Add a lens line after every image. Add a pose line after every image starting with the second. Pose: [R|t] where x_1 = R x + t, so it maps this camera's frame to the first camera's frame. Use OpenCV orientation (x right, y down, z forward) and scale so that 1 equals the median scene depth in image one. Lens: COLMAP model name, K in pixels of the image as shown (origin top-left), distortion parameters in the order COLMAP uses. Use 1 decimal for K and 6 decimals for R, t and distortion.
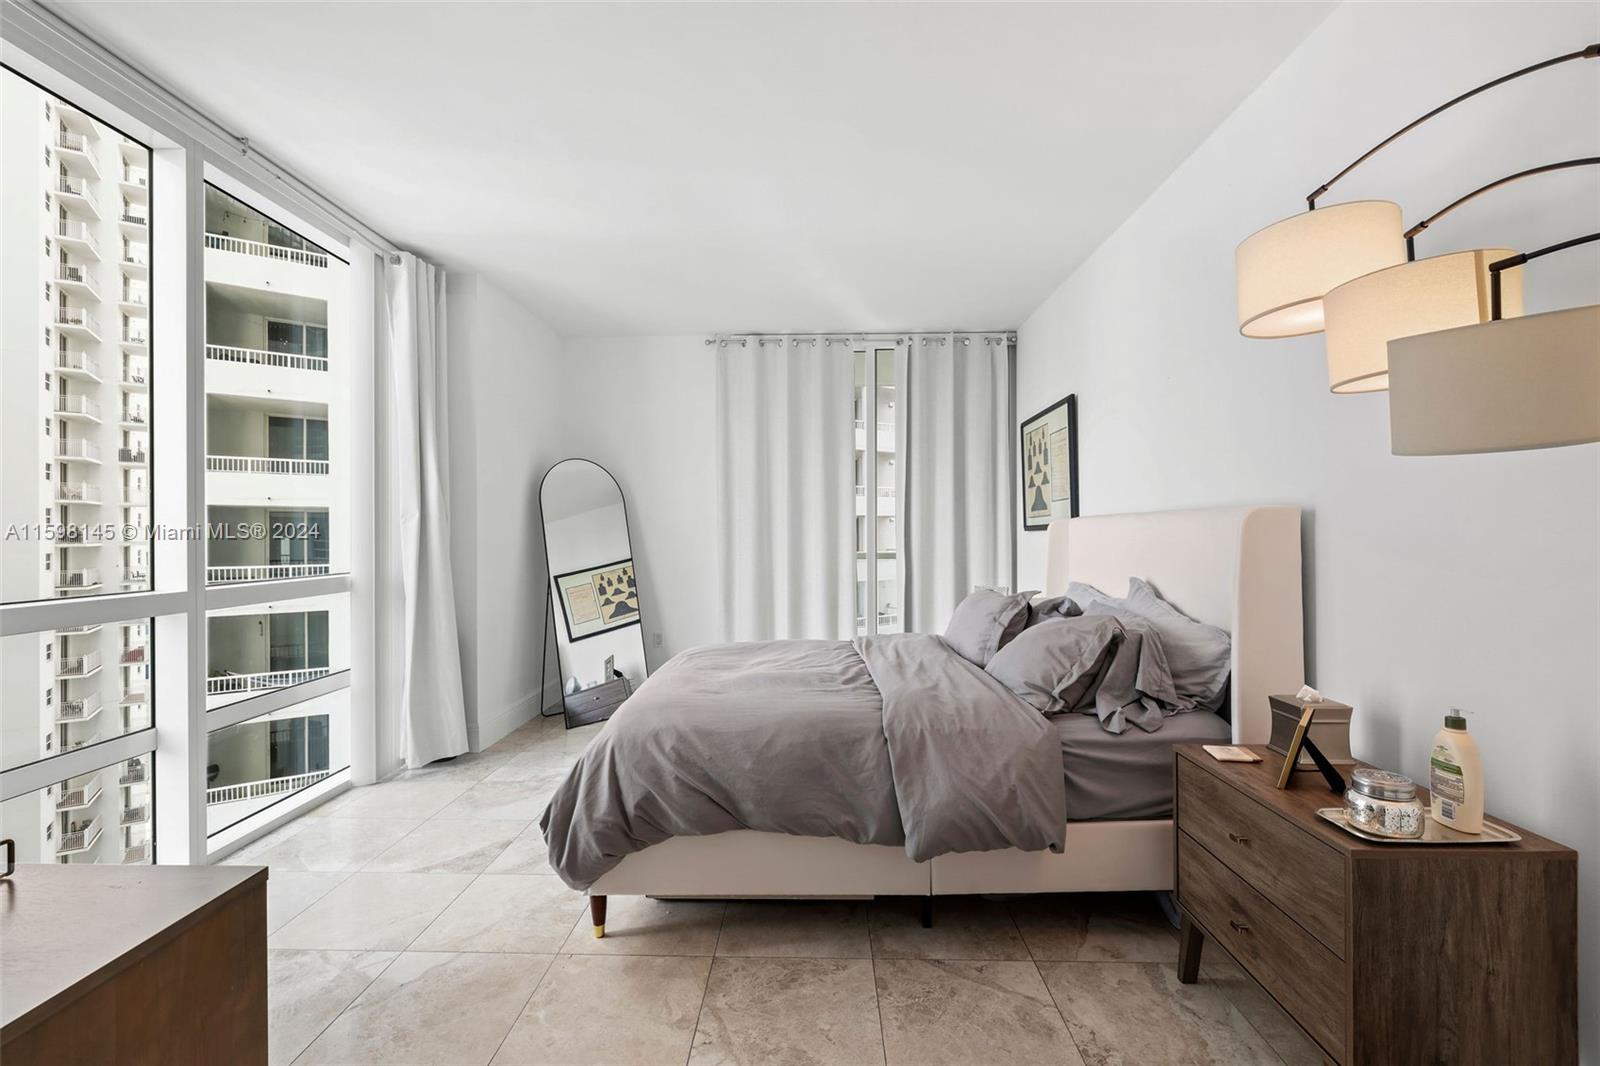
lens RADIAL K [[675.5, 0, 798.4], [0, 675.5, 528.7], [0, 0, 1]] dist [0.000909, -0.000146]
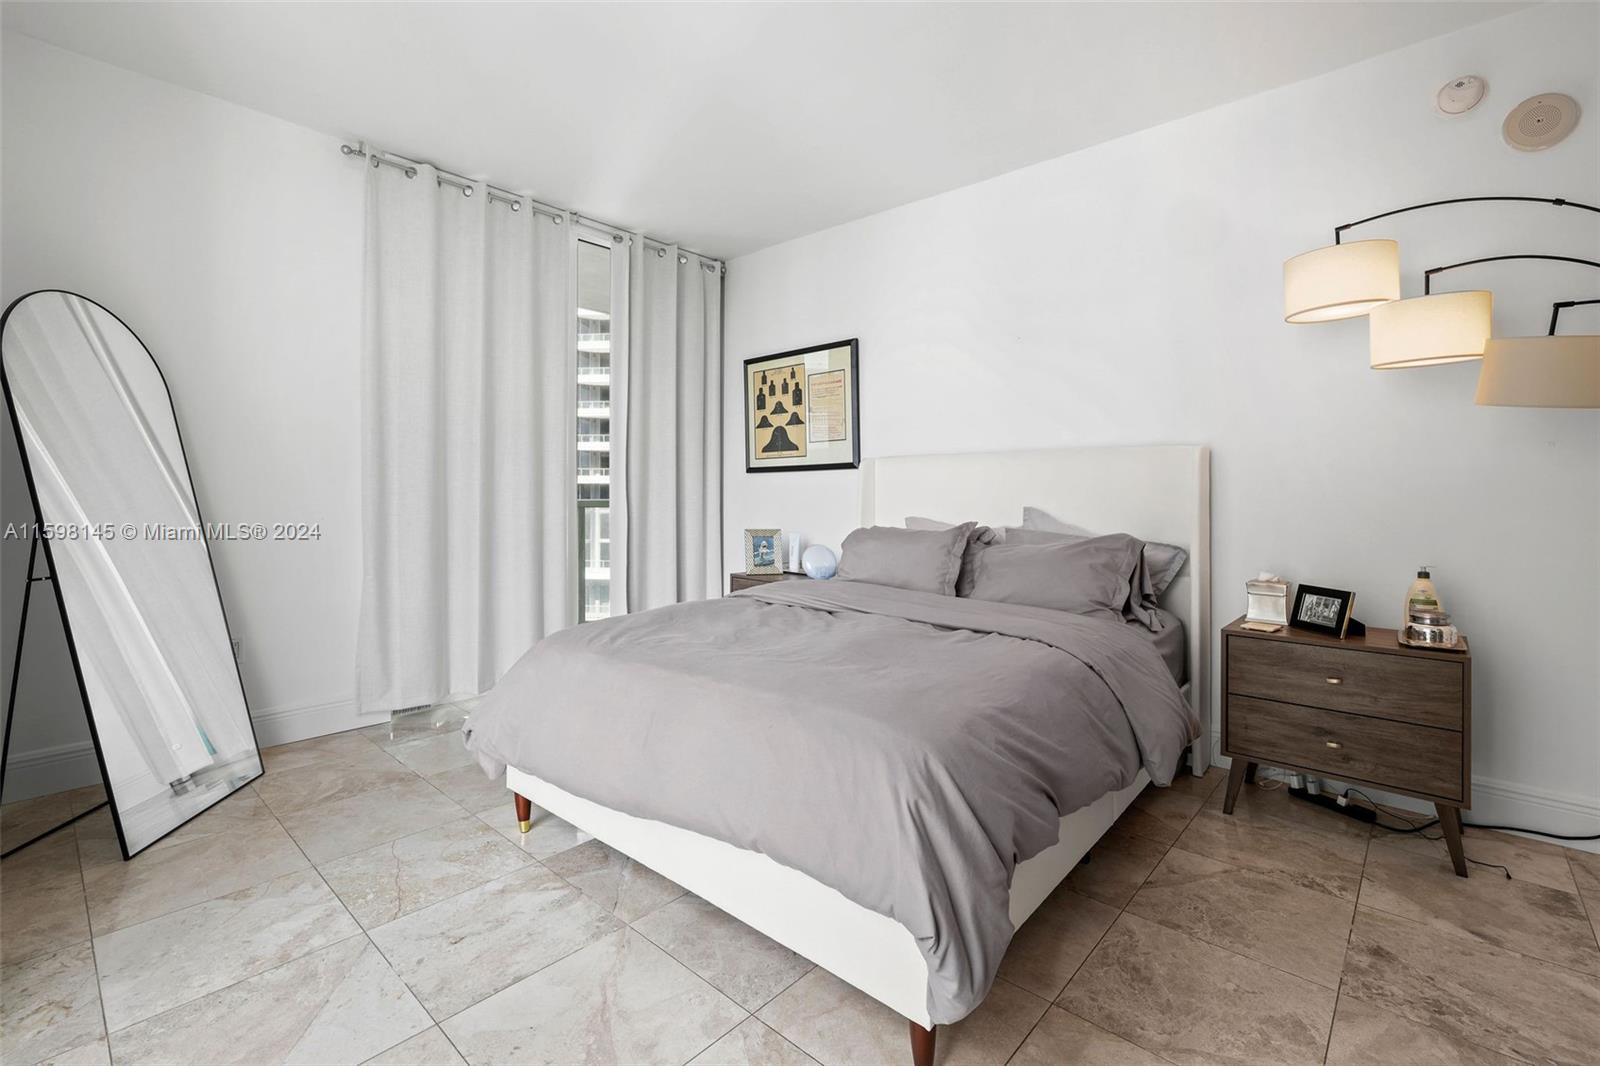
lens RADIAL K [[700.6, 0, 800.1], [0, 700.6, 491.6], [0, 0, 1]] dist [0.000275, -0.000013]
pose [[0.649405, 0.008507, 0.760396, -0.460779], [-0.013086, 0.999914, -0.000011, 0.035834], [-0.760331, -0.009943, 0.649460, 0.365016]]
